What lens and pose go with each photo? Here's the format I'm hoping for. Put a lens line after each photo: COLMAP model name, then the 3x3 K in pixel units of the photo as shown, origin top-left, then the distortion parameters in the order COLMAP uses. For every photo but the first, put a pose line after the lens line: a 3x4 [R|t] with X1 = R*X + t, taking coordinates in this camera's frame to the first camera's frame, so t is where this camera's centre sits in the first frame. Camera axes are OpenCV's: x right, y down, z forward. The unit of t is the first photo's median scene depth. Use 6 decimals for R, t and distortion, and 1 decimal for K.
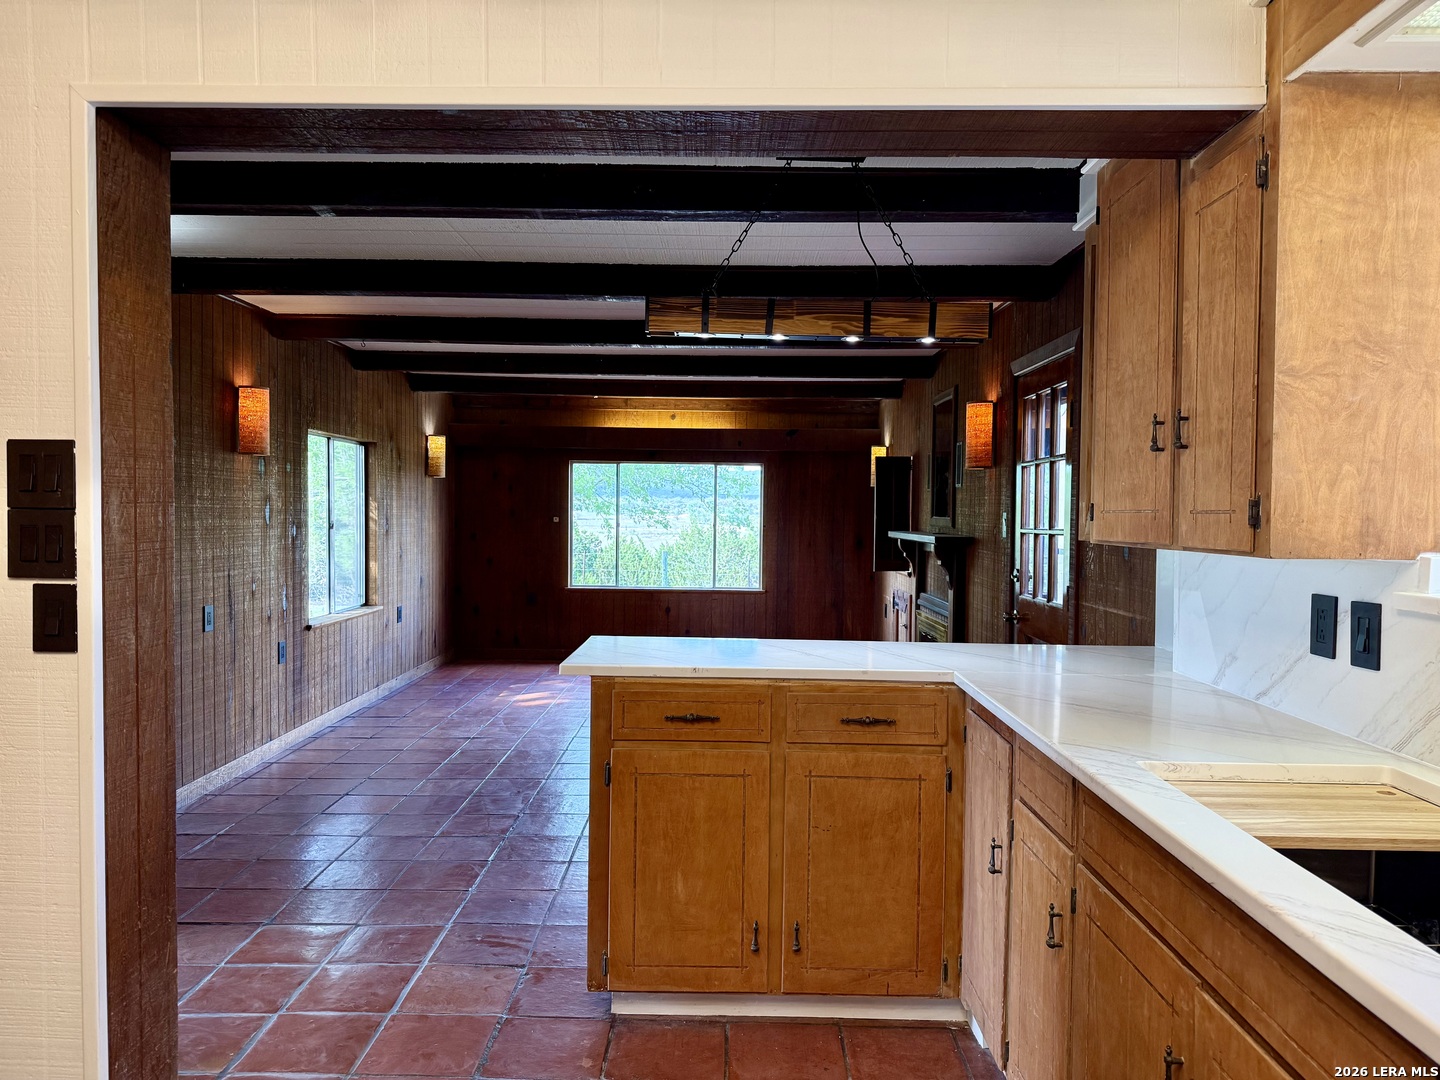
lens RADIAL K [[1008.8, 0, 720.3], [0, 1008.8, 544.3], [0, 0, 1]] dist [0.128189, -0.165600]
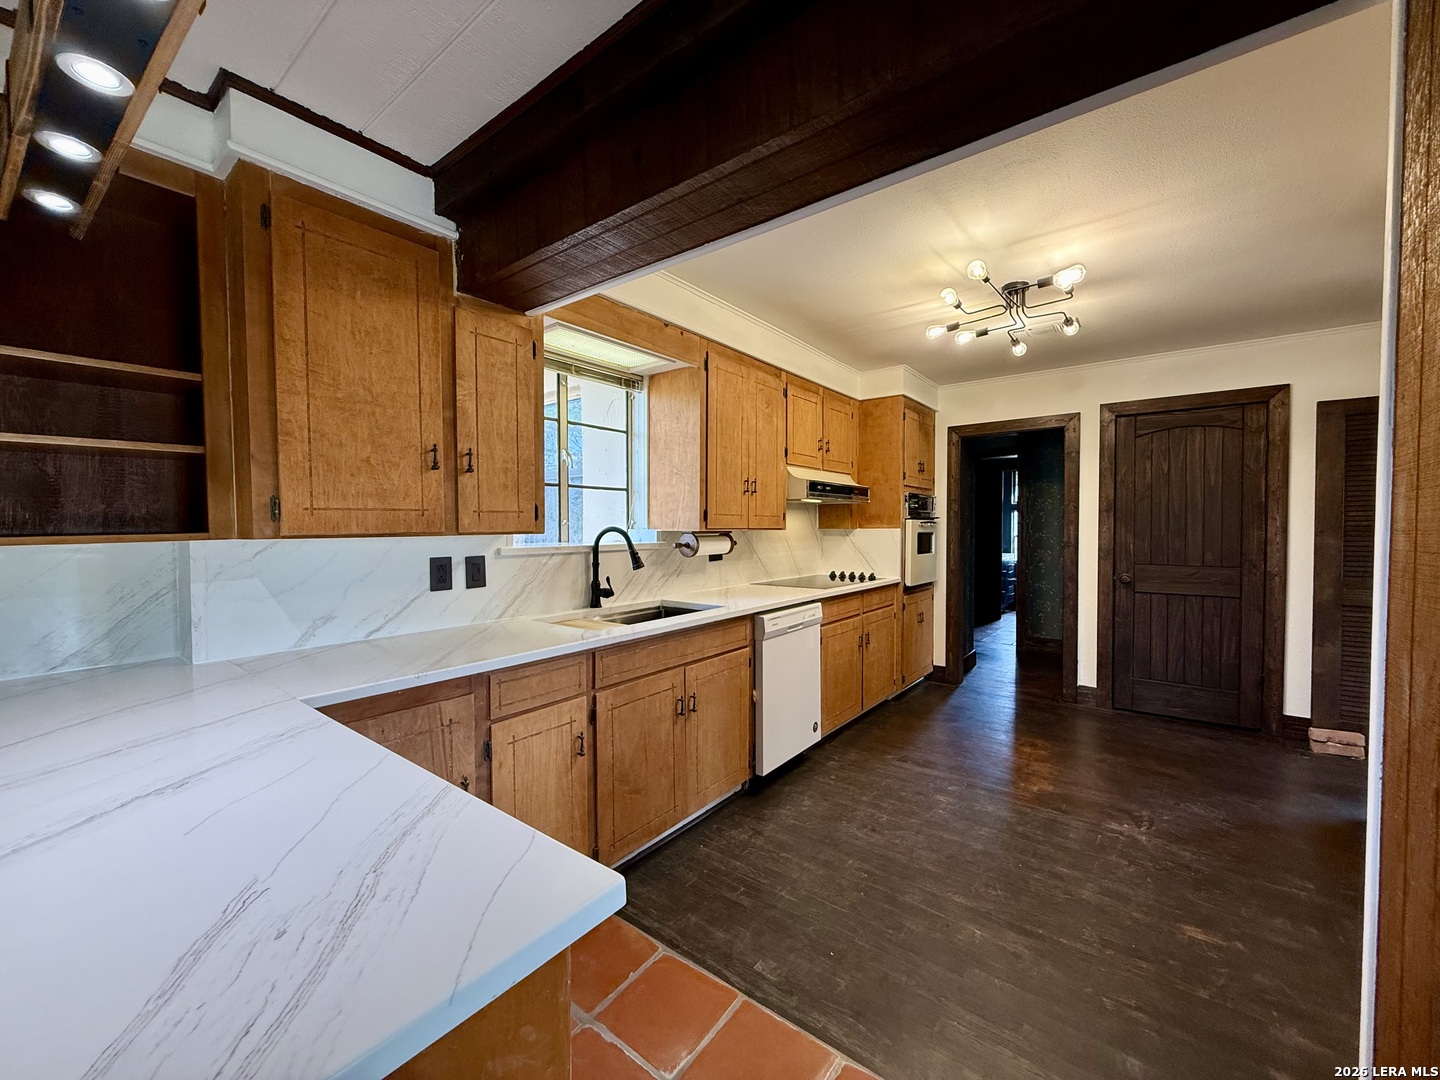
lens RADIAL K [[574.7, 0, 716.6], [0, 574.7, 538.1], [0, 0, 1]] dist [0.000477, -0.000507]
pose [[-0.796219, -0.024520, 0.604512, -0.316193], [0.013902, 0.998173, 0.058798, -0.028654], [-0.604849, 0.055220, -0.794423, 1.136167]]
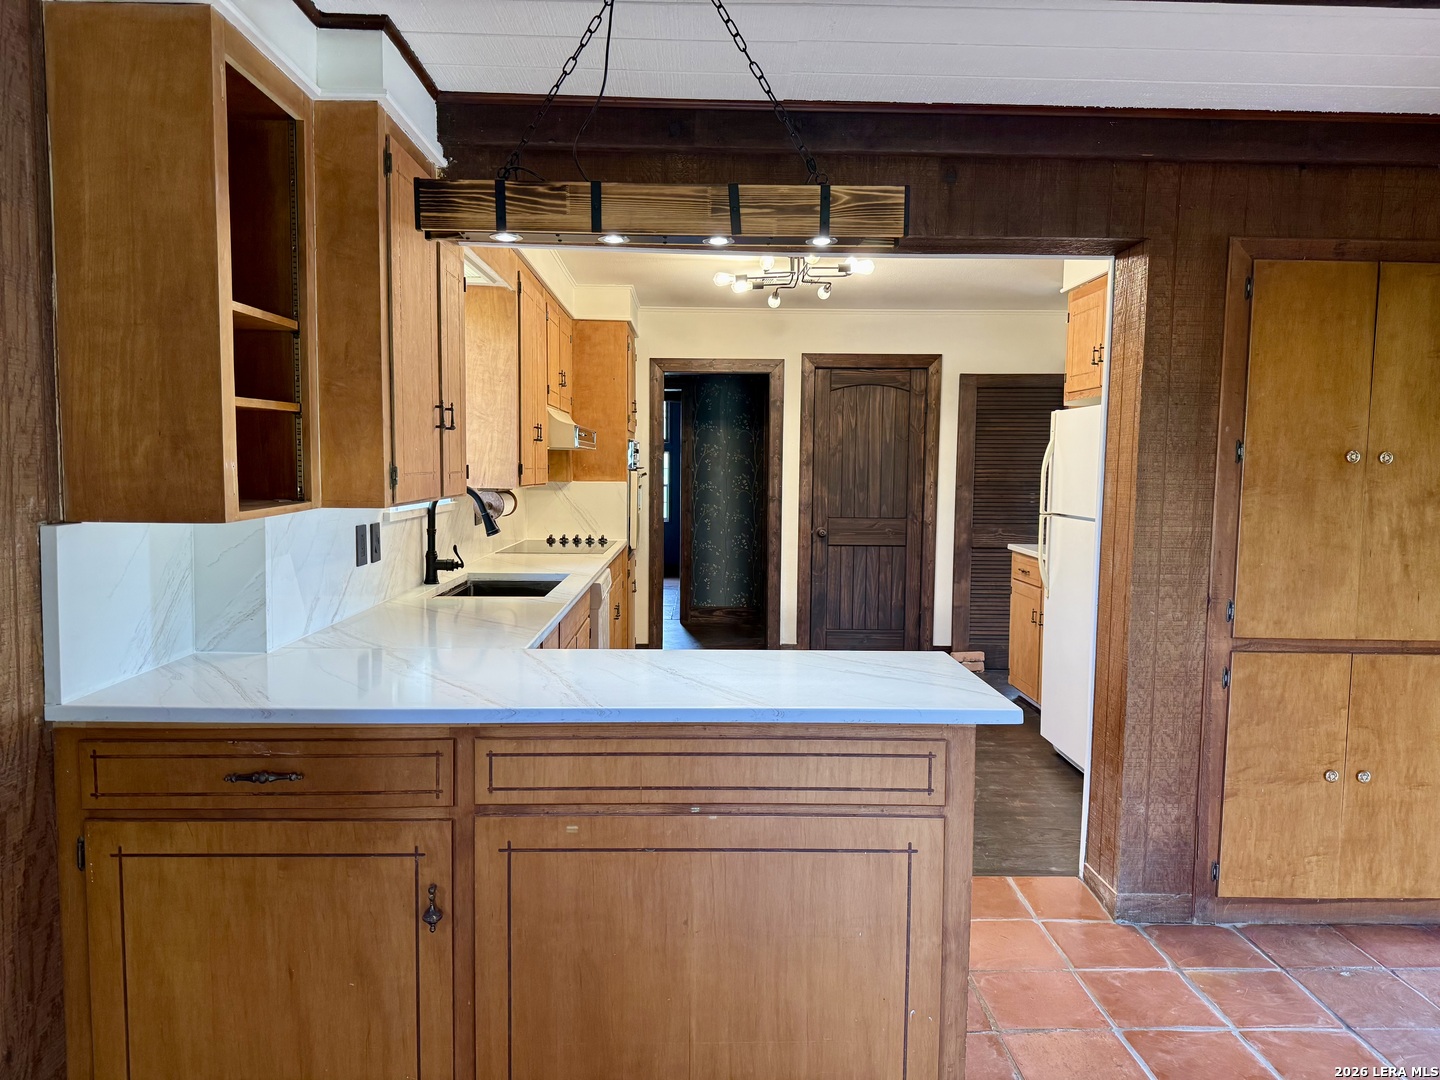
lens RADIAL K [[1008.8, 0, 720.3], [0, 1008.8, 544.3], [0, 0, 1]] dist [0.128189, -0.165600]
pose [[-0.999016, -0.022155, -0.038409, 0.088755], [-0.026434, 0.993044, 0.114737, -0.082908], [0.035600, 0.115639, -0.992653, 1.895528]]
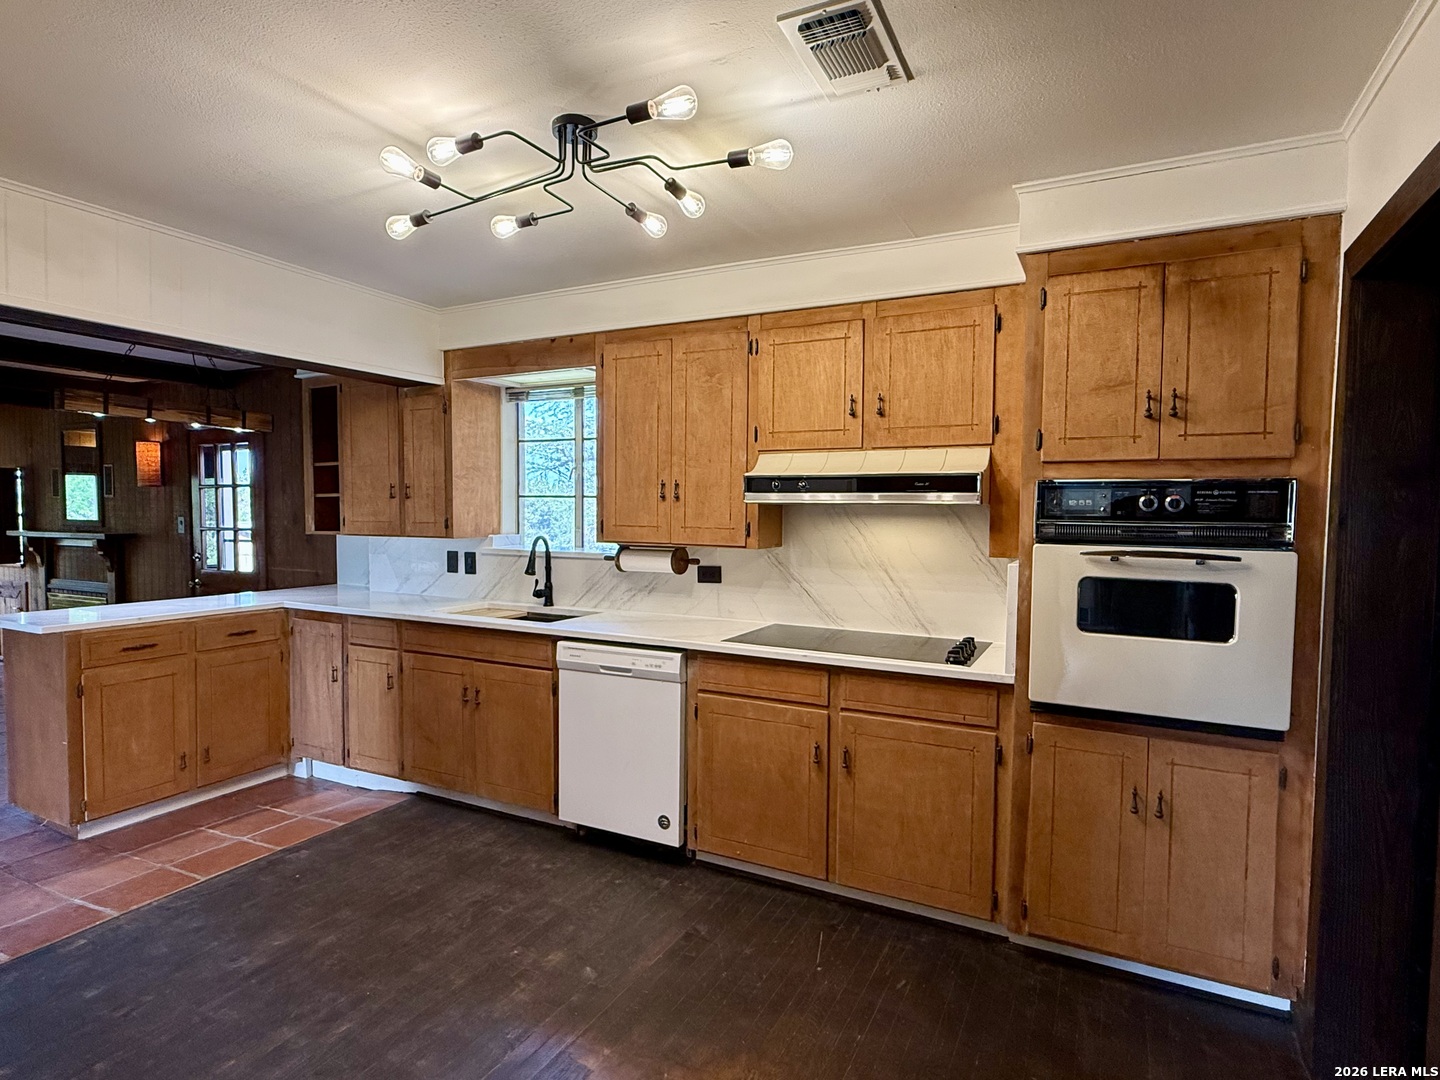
lens RADIAL K [[770.3, 0, 720.0], [0, 770.3, 540.0], [0, 0, 1]] dist [-0.005305, -0.000198]
pose [[0.443505, -0.044074, 0.895188, -0.730478], [0.028693, 0.998976, 0.034968, -0.025187], [-0.895813, 0.010177, 0.444316, -0.444391]]
